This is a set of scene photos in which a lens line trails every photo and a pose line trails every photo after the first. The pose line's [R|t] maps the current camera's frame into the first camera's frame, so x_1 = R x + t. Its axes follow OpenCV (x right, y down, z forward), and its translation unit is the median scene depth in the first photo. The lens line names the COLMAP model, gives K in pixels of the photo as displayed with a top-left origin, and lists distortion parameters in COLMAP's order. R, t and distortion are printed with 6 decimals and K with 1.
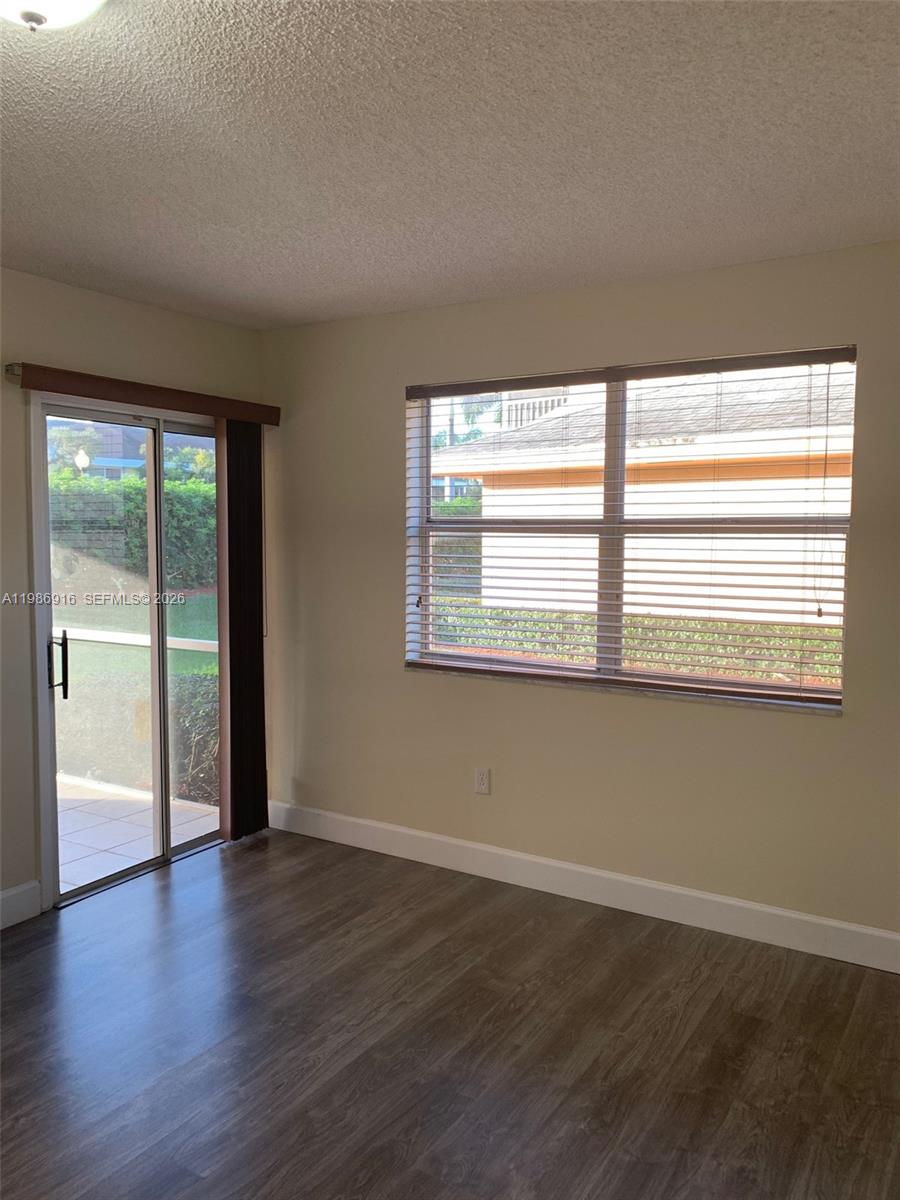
lens RADIAL K [[921.5, 0, 442.1], [0, 921.5, 615.5], [0, 0, 1]] dist [0.035574, -0.054145]
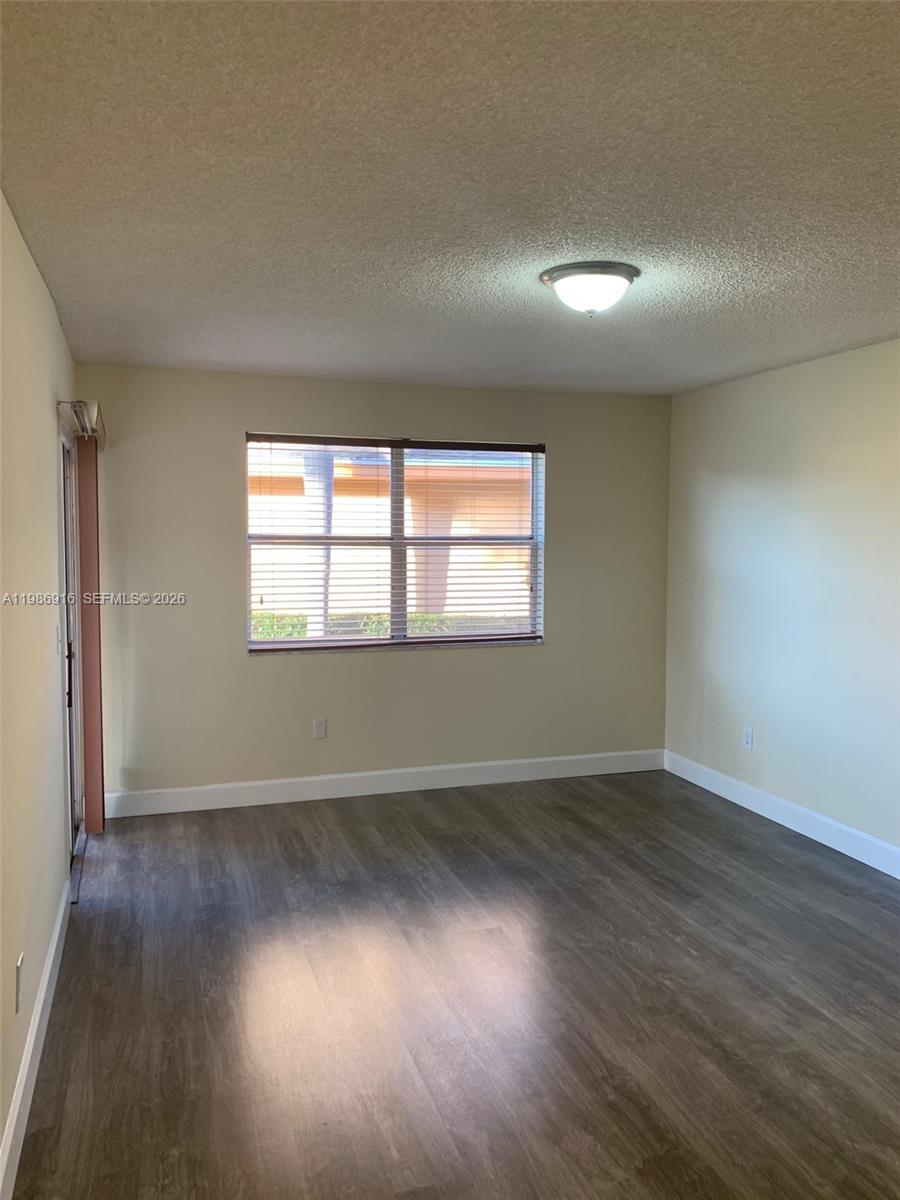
lens RADIAL K [[921.5, 0, 444.2], [0, 921.5, 601.5], [0, 0, 1]] dist [0.035574, -0.054145]
pose [[0.642836, -0.056550, 0.763914, -1.042601], [0.072341, 0.997296, 0.012952, -0.013917], [-0.762581, 0.046936, 0.645188, -0.030771]]
